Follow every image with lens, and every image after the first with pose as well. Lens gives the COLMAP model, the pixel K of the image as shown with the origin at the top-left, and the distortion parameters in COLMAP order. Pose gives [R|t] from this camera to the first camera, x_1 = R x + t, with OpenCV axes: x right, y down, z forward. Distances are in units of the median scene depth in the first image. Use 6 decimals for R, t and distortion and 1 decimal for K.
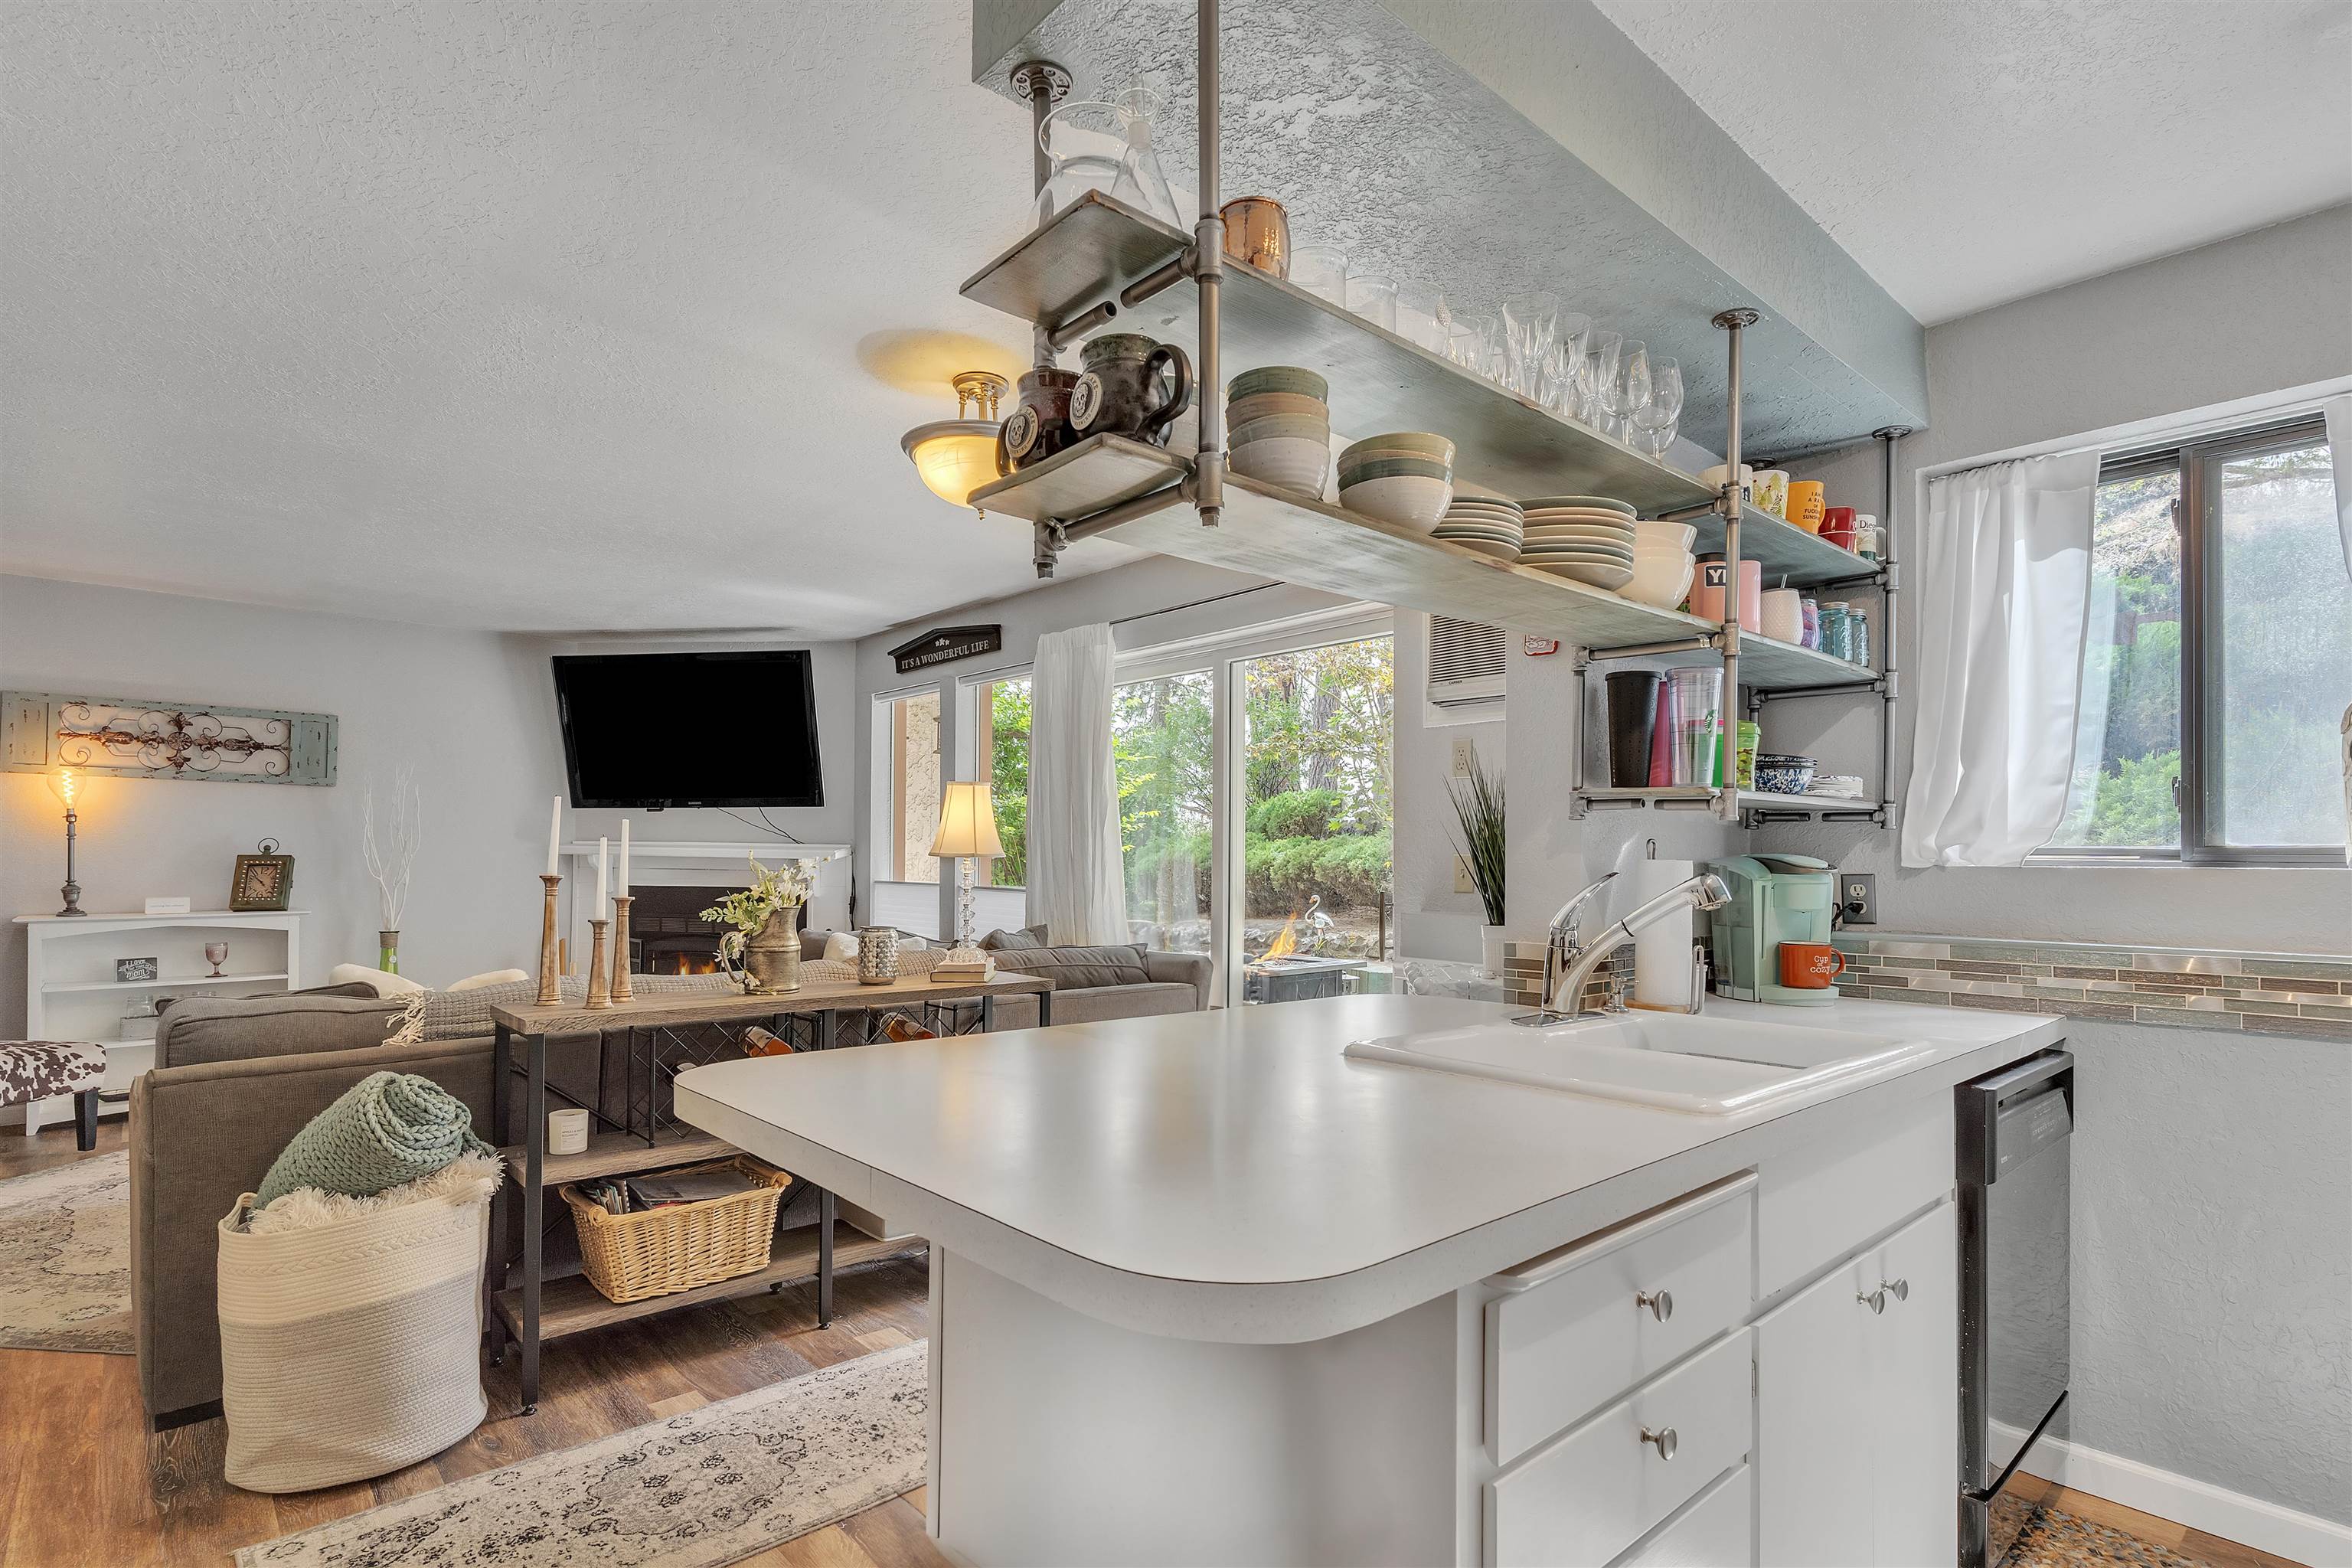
lens RADIAL K [[1157.4, 0, 1172.8], [0, 1157.4, 834.0], [0, 0, 1]] dist [-0.002008, -0.000783]
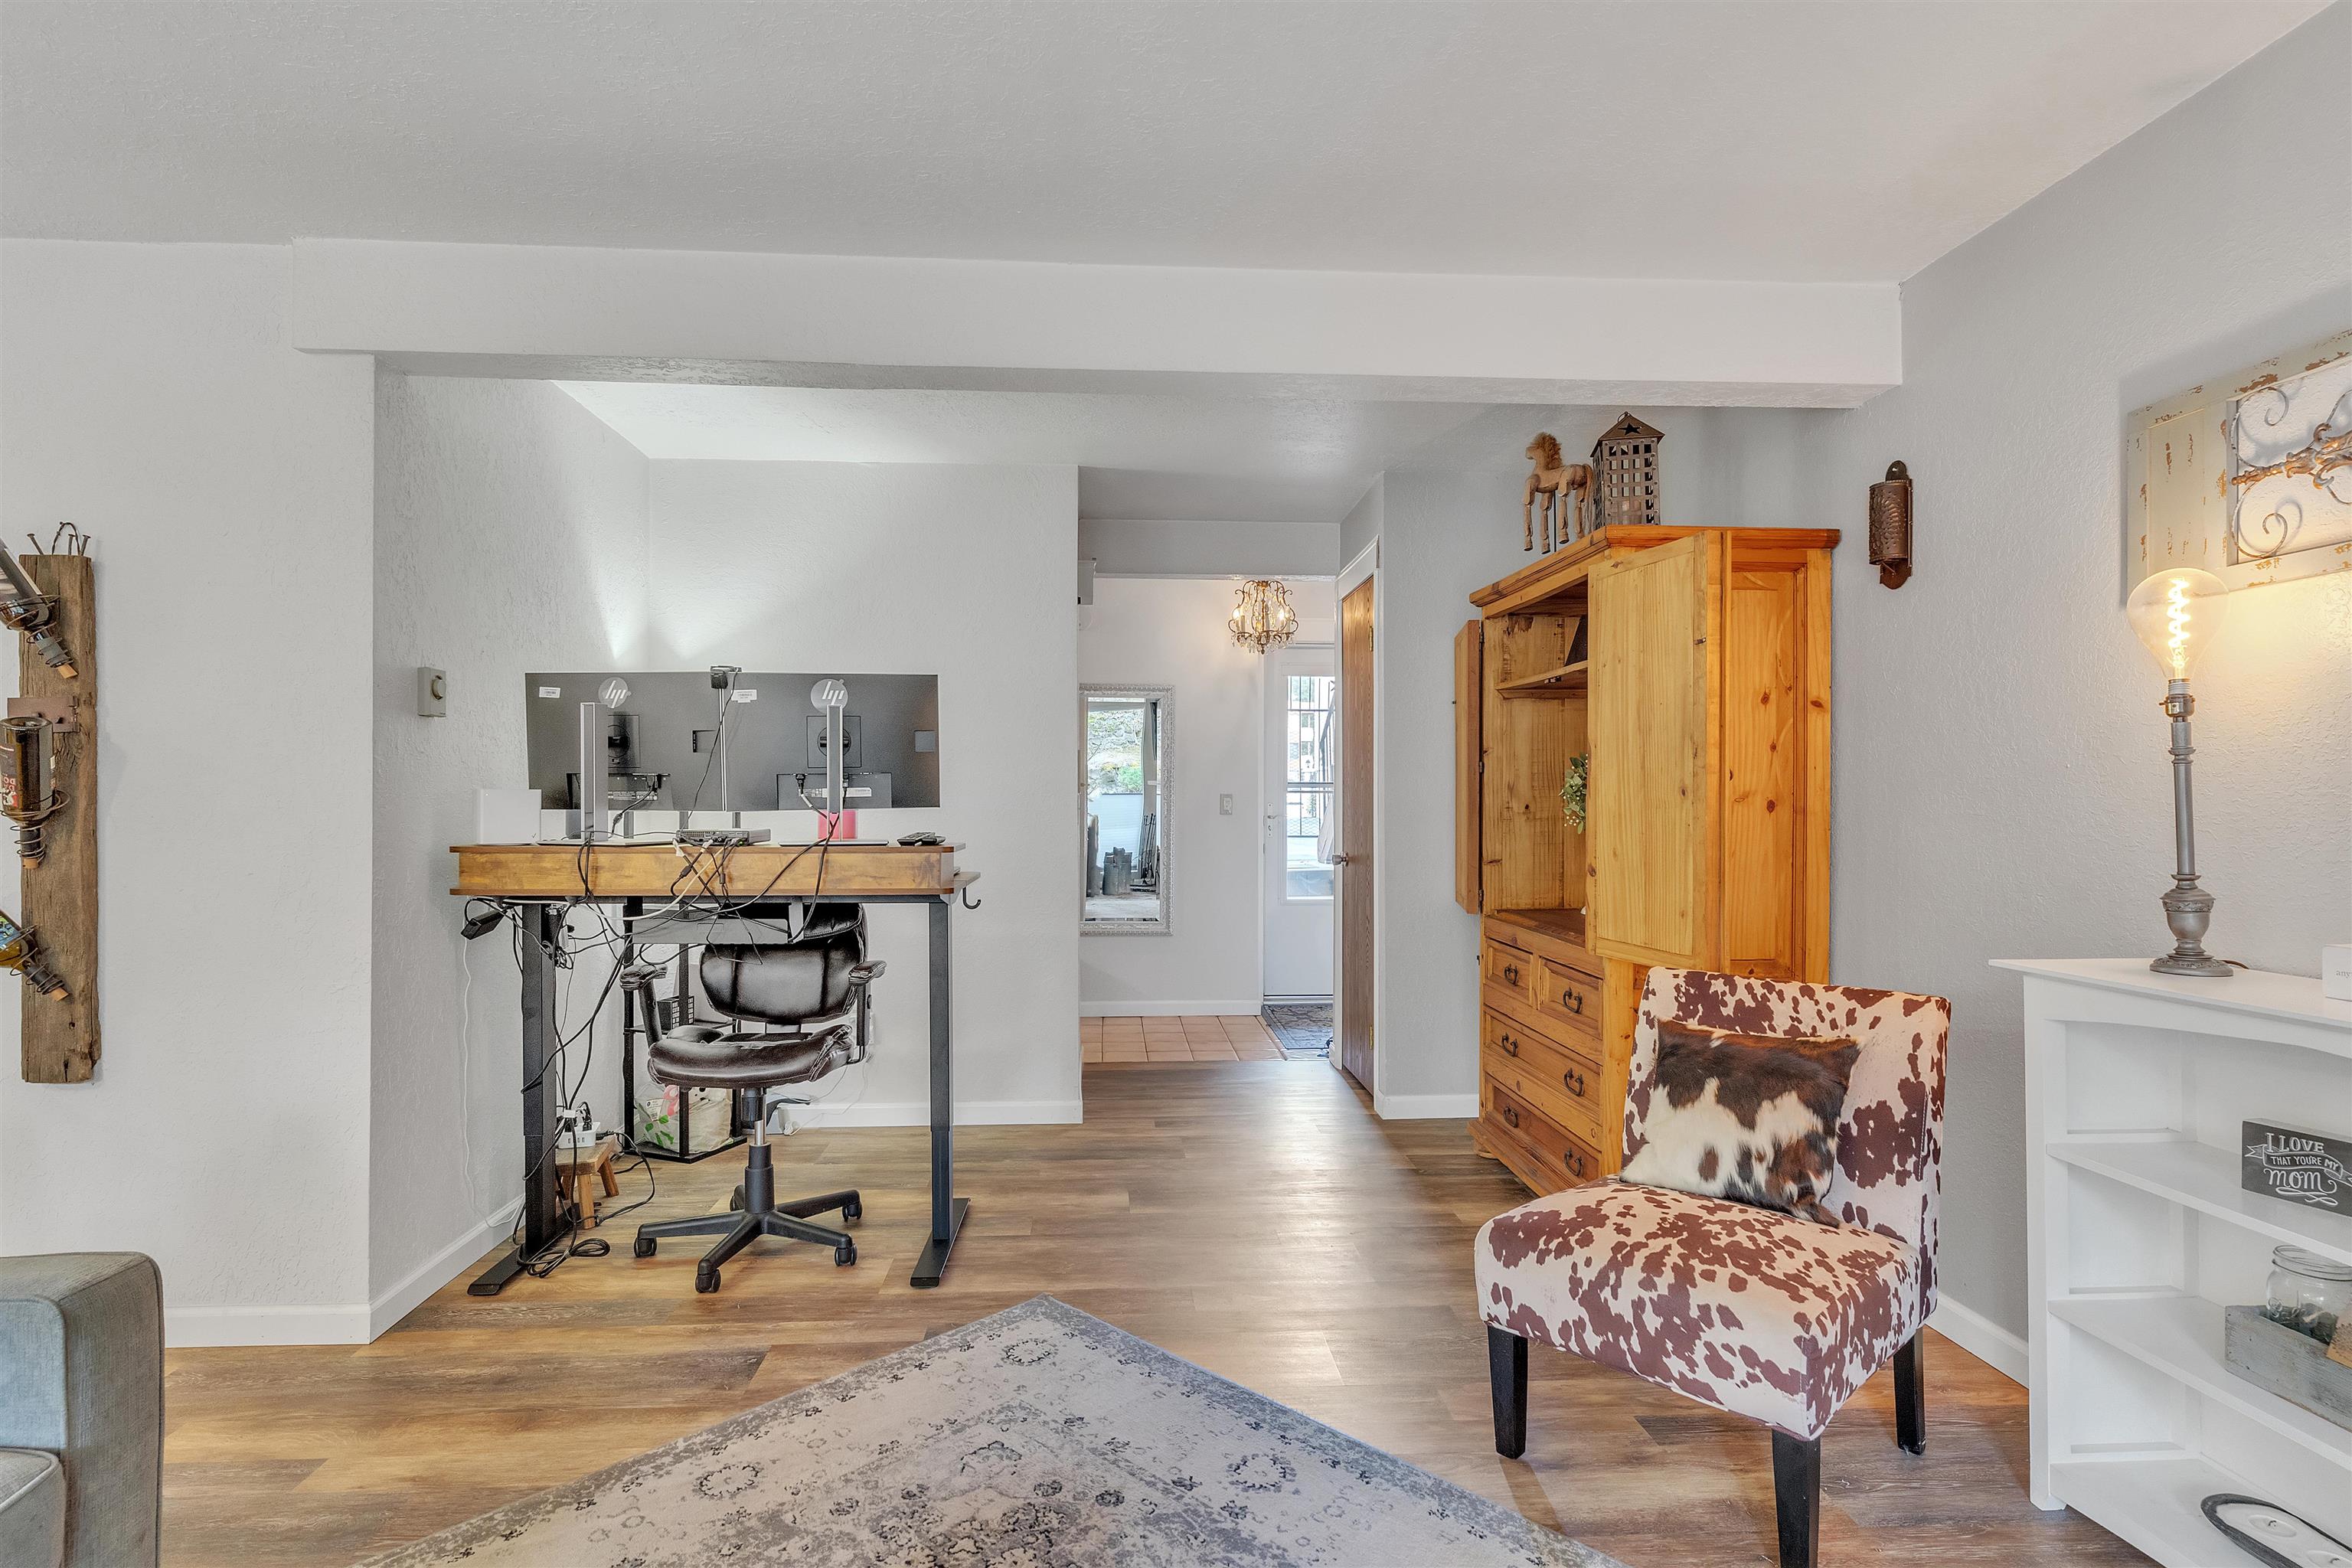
lens RADIAL K [[1147.2, 0, 1176.7], [0, 1147.2, 803.9], [0, 0, 1]] dist [0.000317, 0.000022]
pose [[-0.616481, -0.008119, -0.787328, -0.450248], [0.008931, 0.999810, -0.017303, 0.020168], [0.787319, -0.017699, -0.616291, 0.933003]]
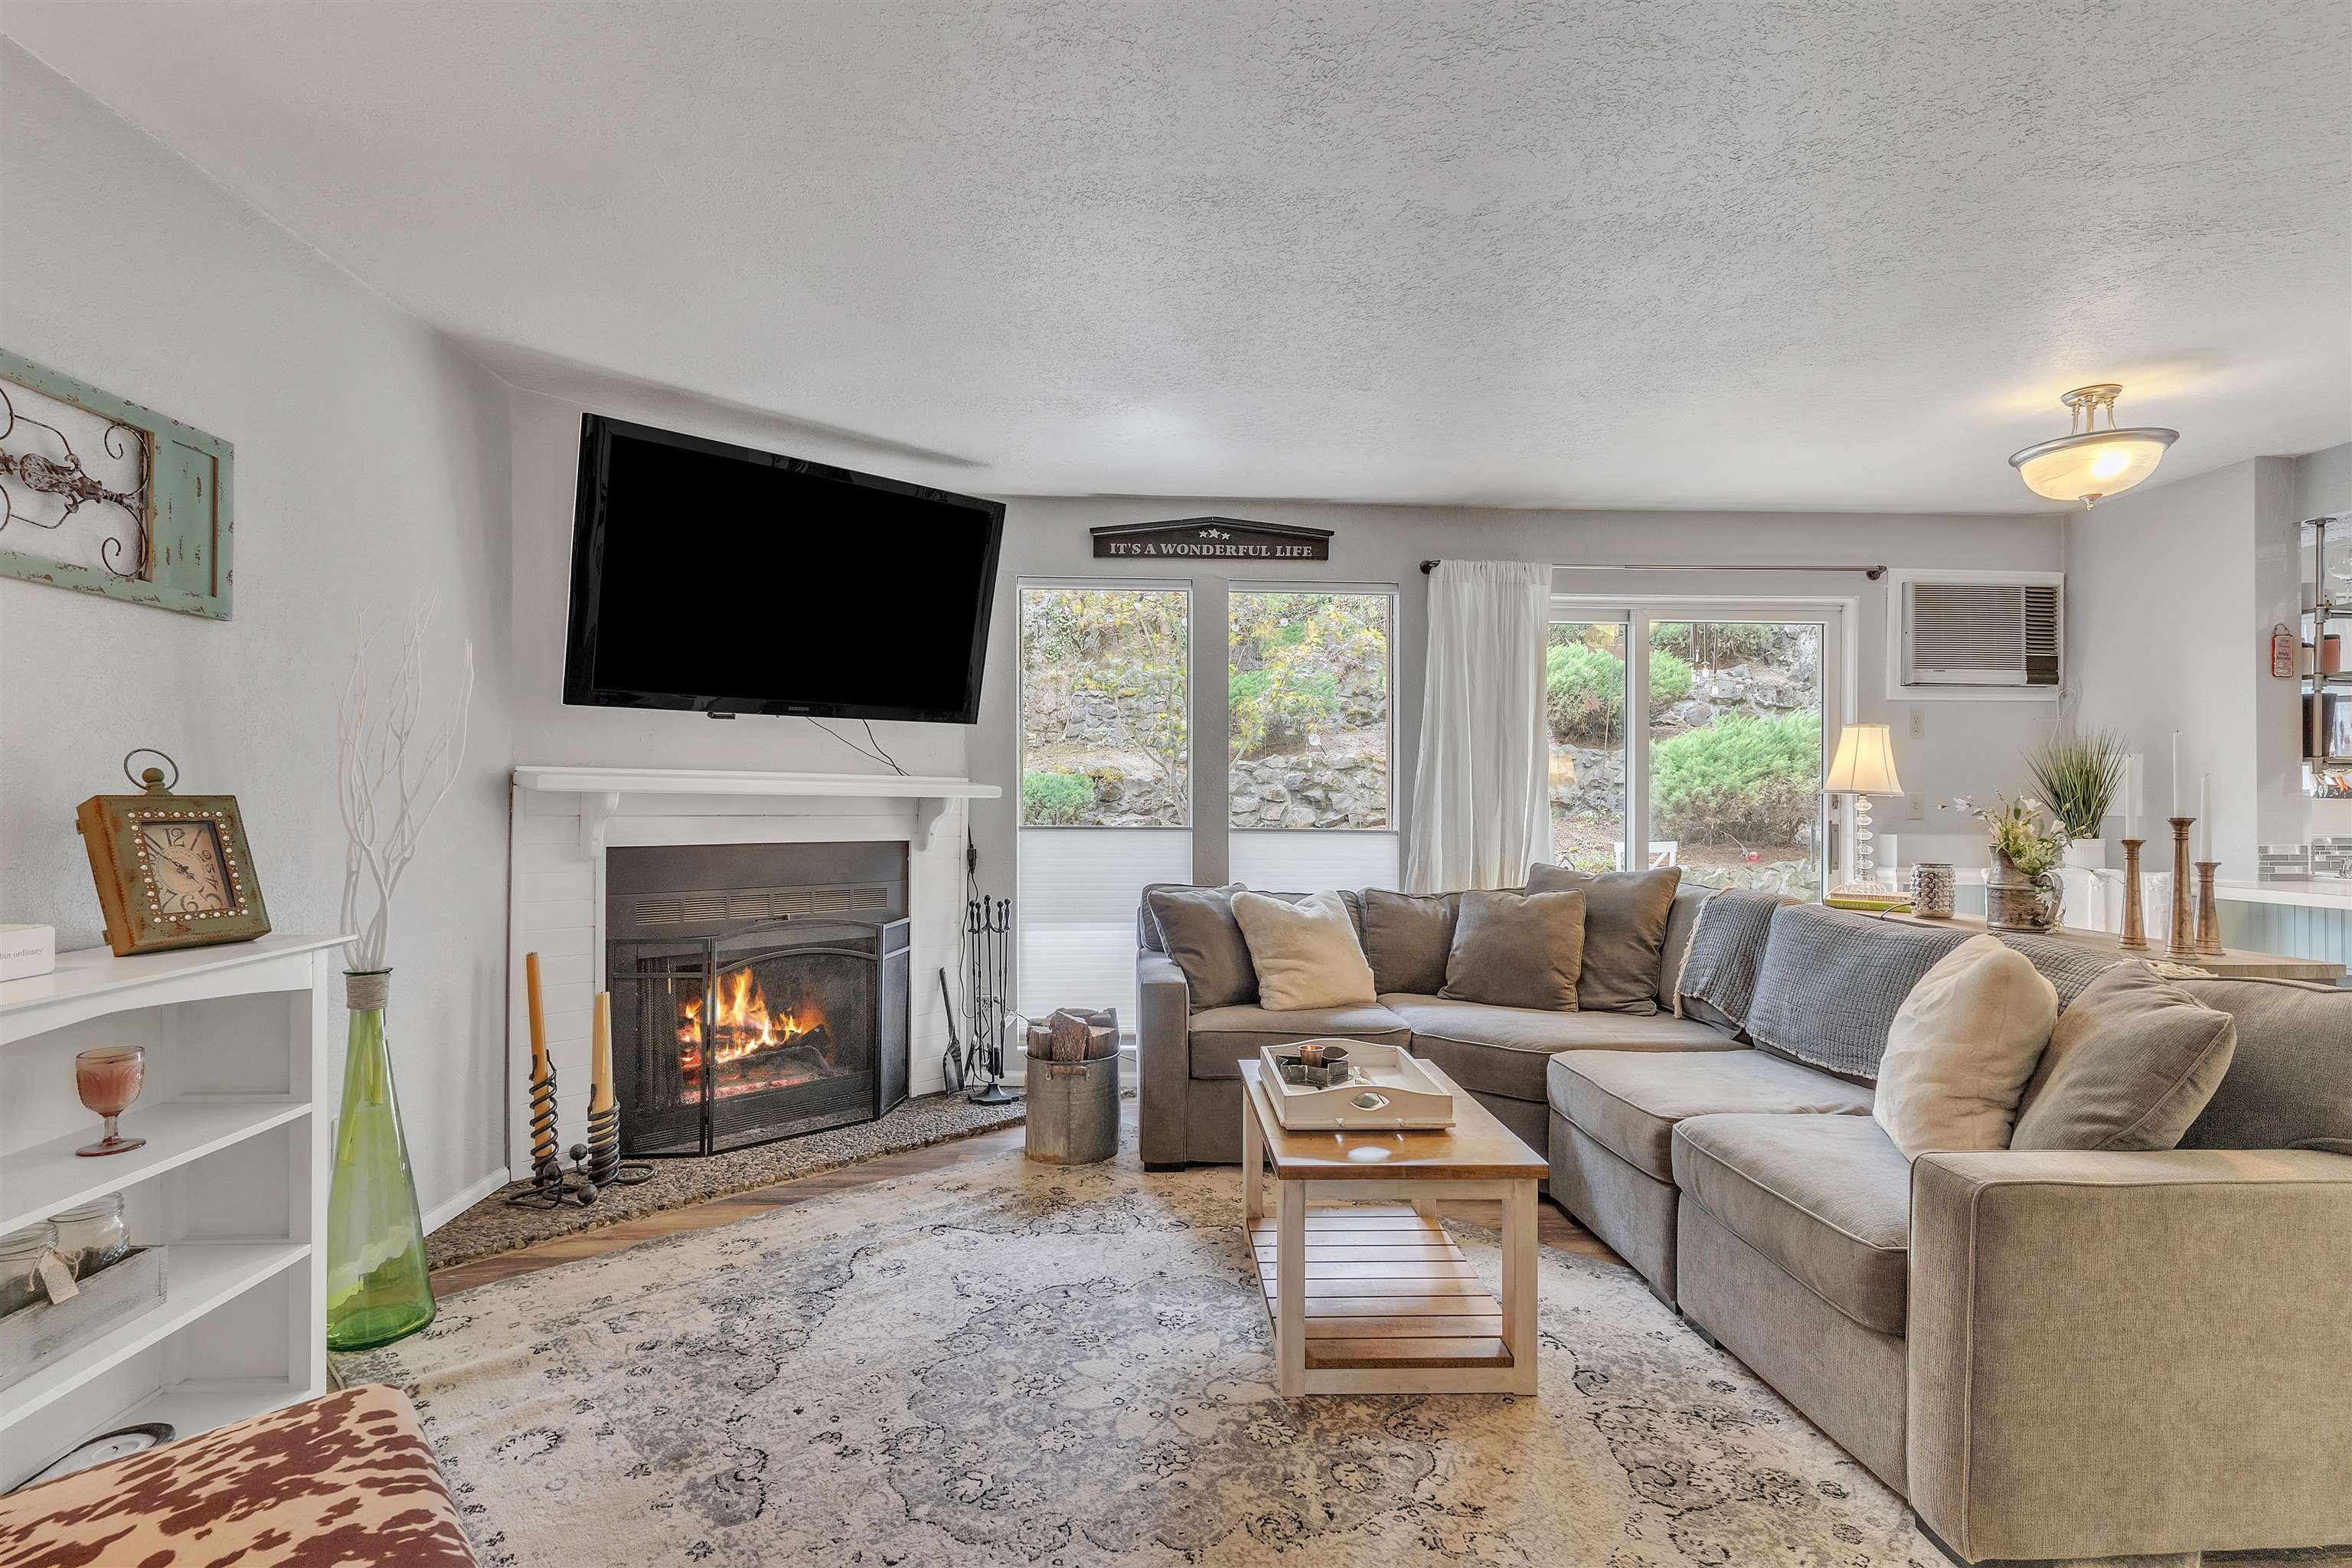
lens RADIAL K [[1138.7, 0, 1176.0], [0, 1138.7, 784.0], [0, 0, 1]] dist [0.001130, 0.000240]
pose [[0.624549, 0.004428, 0.780973, -0.908398], [-0.014508, 0.999877, 0.005933, 0.008180], [-0.780851, -0.015036, 0.624536, 0.549810]]
